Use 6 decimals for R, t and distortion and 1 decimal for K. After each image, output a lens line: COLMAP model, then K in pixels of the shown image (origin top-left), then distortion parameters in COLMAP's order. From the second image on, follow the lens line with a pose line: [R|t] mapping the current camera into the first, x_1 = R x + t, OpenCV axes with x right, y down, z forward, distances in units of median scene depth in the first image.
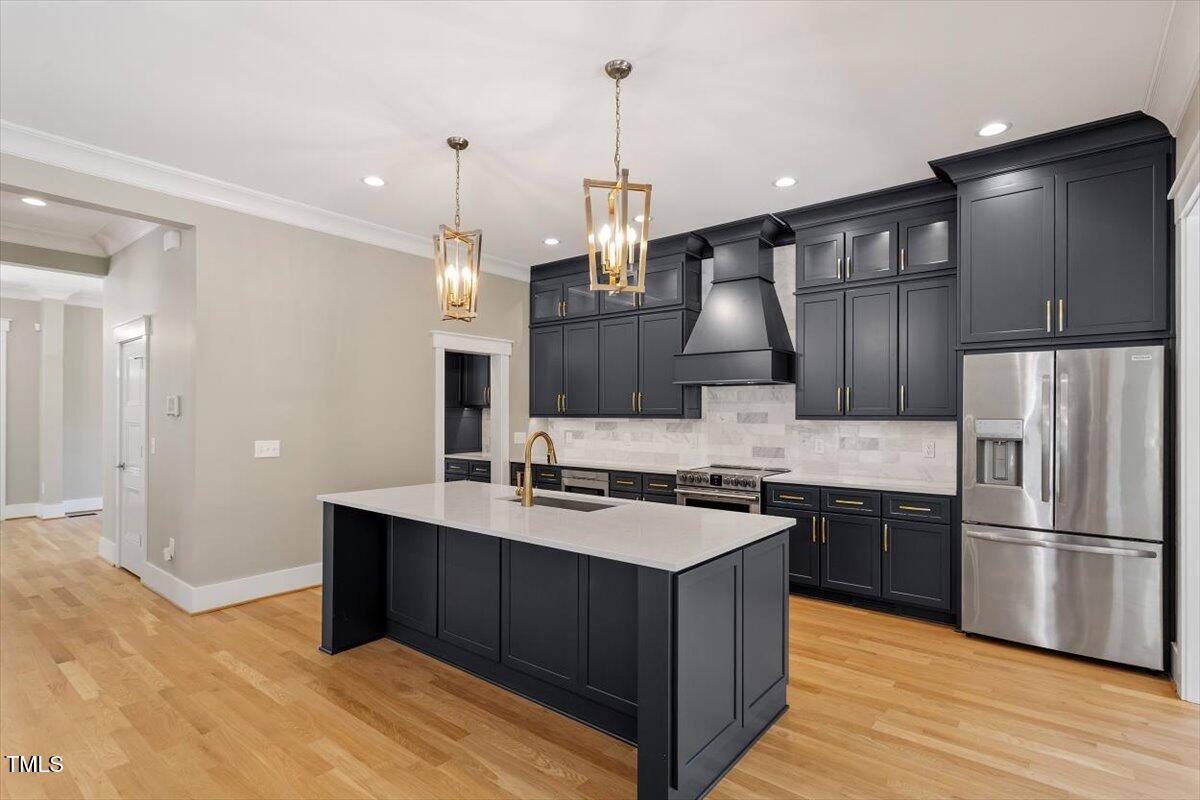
lens RADIAL K [[581.7, 0, 596.5], [0, 581.7, 411.5], [0, 0, 1]] dist [-0.000174, 0.003826]
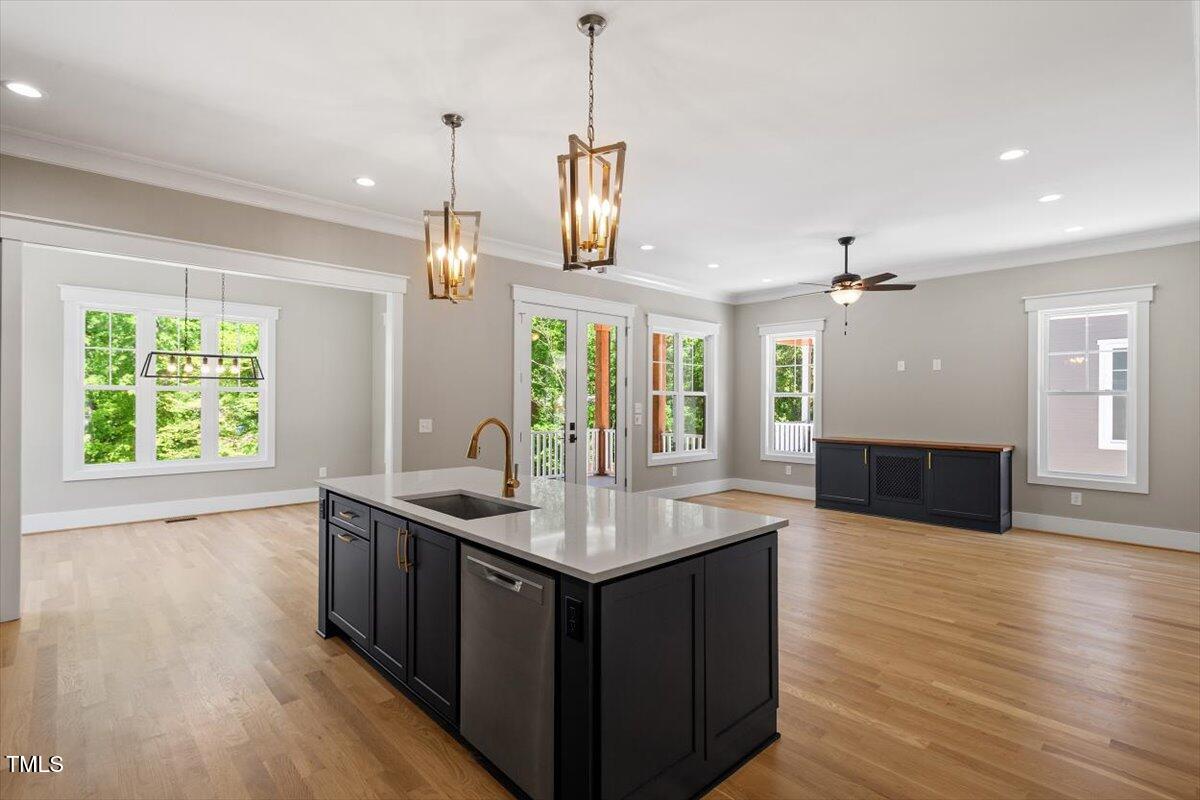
lens RADIAL K [[581.7, 0, 598.4], [0, 581.7, 400.0], [0, 0, 1]] dist [-0.000174, 0.003826]
pose [[-0.990574, -0.009785, 0.136630, -0.279518], [-0.010199, 0.999945, -0.002325, 0.002984], [-0.136599, -0.003697, -0.990619, 1.396799]]
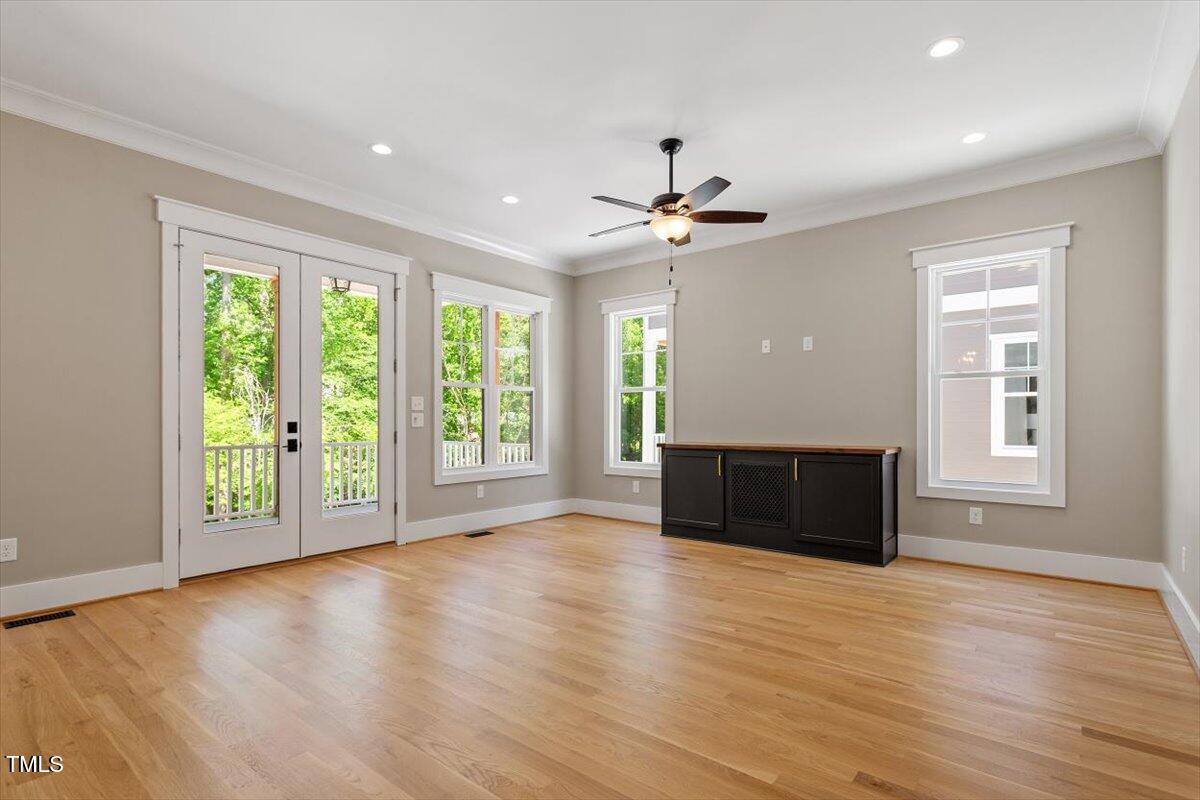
lens RADIAL K [[581.7, 0, 603.5], [0, 581.7, 425.1], [0, 0, 1]] dist [-0.000174, 0.003826]
pose [[-0.999992, -0.003928, 0.001197, -0.561641], [-0.003924, 0.999985, 0.003834, 0.061920], [-0.001212, 0.003829, -0.999992, 0.894049]]
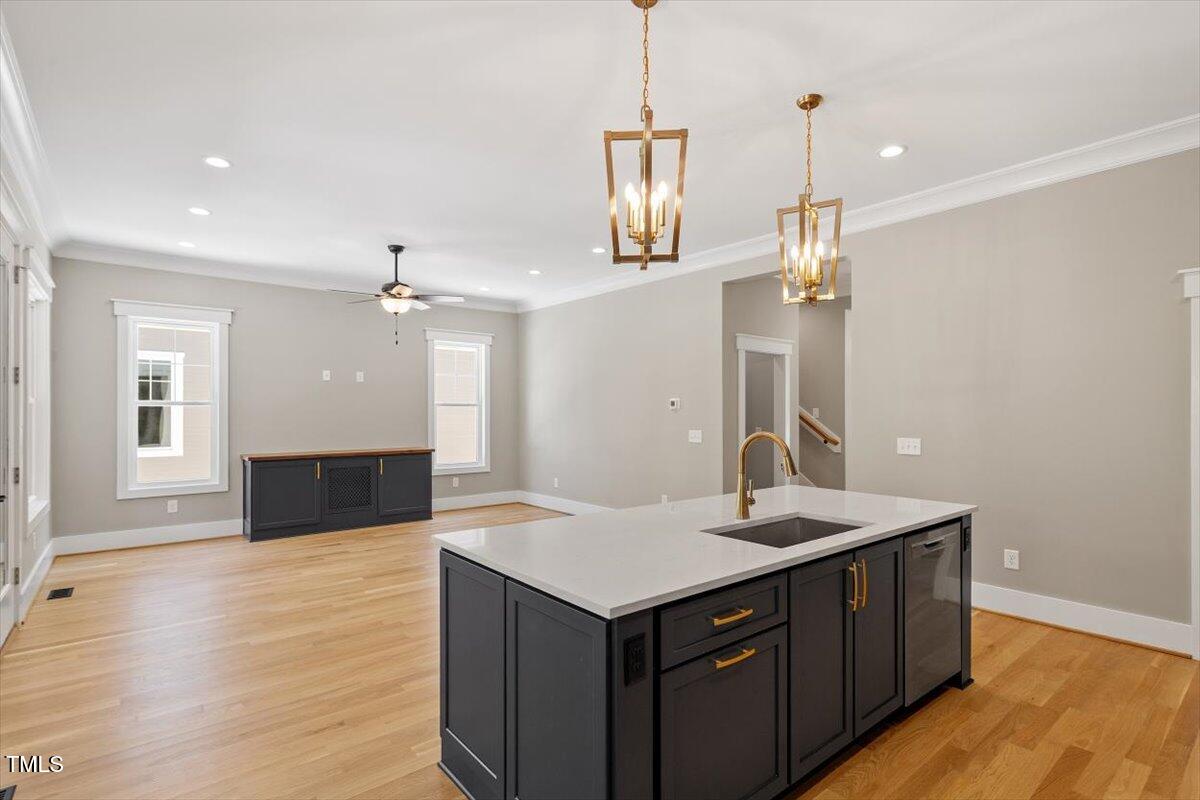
lens RADIAL K [[581.7, 0, 605.3], [0, 581.7, 412.3], [0, 0, 1]] dist [-0.000174, 0.003826]
pose [[-0.203212, -0.003021, -0.979130, 0.550751], [0.005061, 0.999979, -0.004136, 0.006455], [0.979122, -0.005796, -0.203192, 0.712819]]
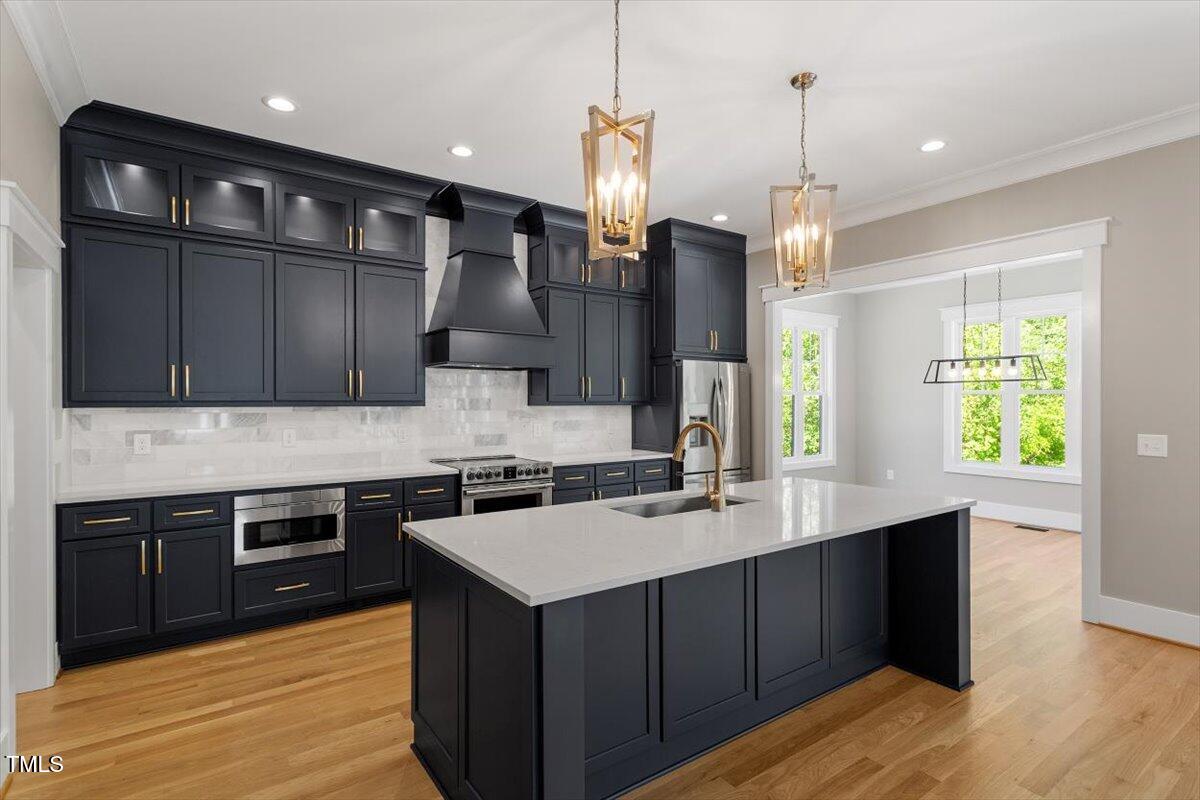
lens RADIAL K [[581.7, 0, 600.0], [0, 581.7, 403.2], [0, 0, 1]] dist [-0.000174, 0.003826]
pose [[0.275890, -0.007269, 0.961162, -0.704425], [-0.004304, 0.999952, 0.008797, 0.000014], [-0.961180, -0.006564, 0.275846, 0.679345]]
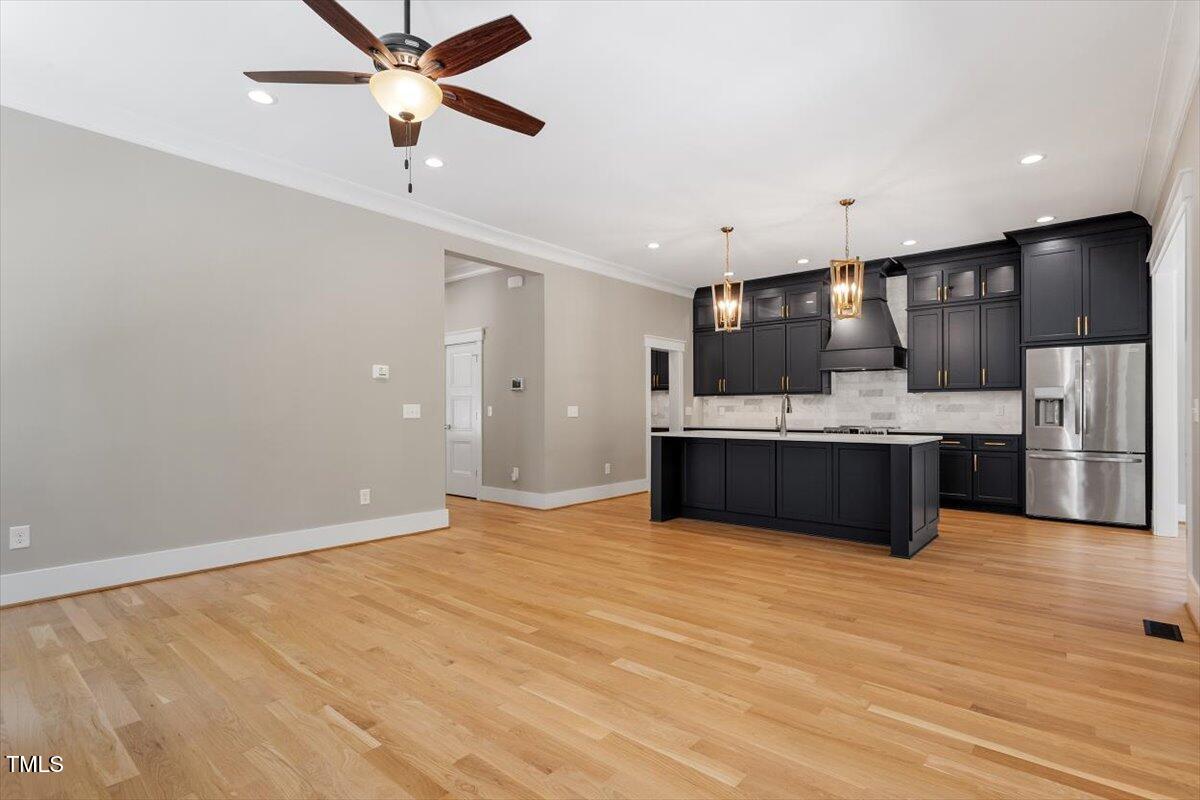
lens RADIAL K [[581.7, 0, 595.7], [0, 581.7, 405.3], [0, 0, 1]] dist [-0.000174, 0.003826]
pose [[0.999436, -0.004640, -0.033264, -0.465905], [0.004484, 0.999979, -0.004770, 0.056310], [0.033286, 0.004618, 0.999435, -0.601868]]
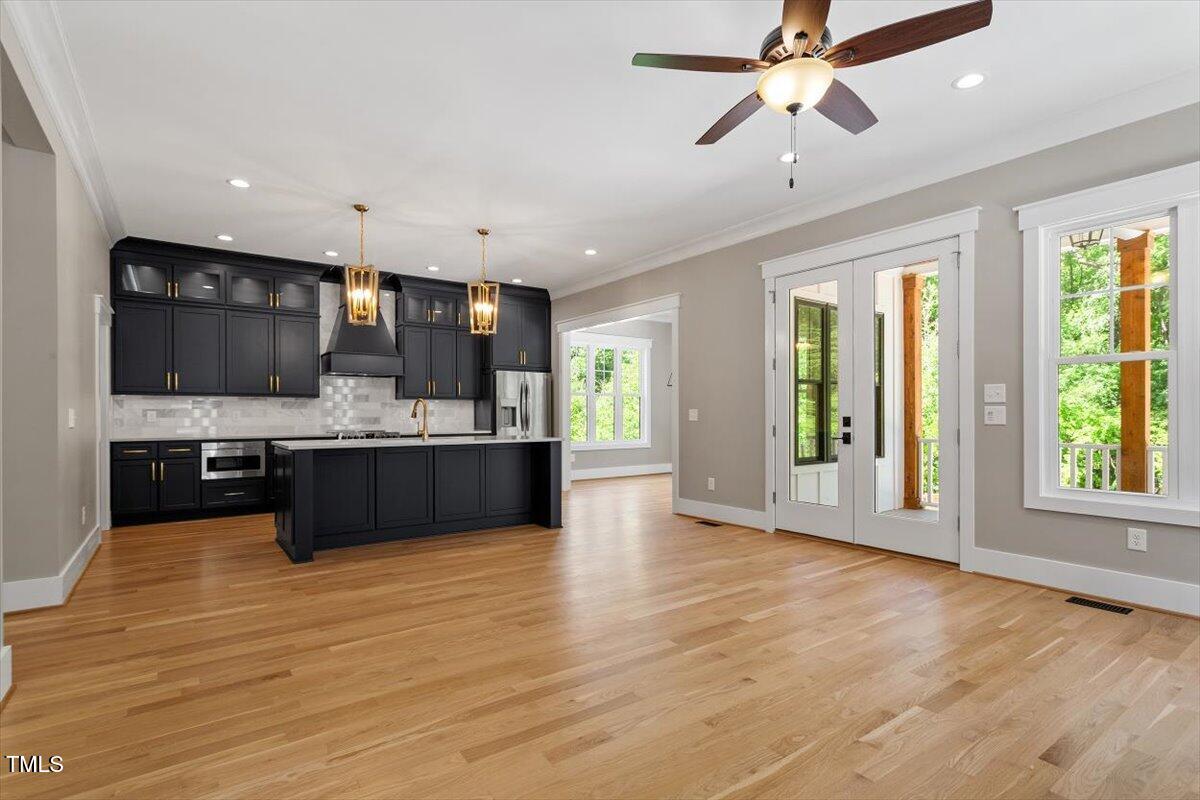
lens RADIAL K [[581.7, 0, 604.3], [0, 581.7, 415.0], [0, 0, 1]] dist [-0.000174, 0.003826]
pose [[0.263963, -0.005702, 0.964516, -1.242949], [-0.002515, 0.999975, 0.006600, 0.052784], [-0.964530, -0.004168, 0.263942, -0.007515]]
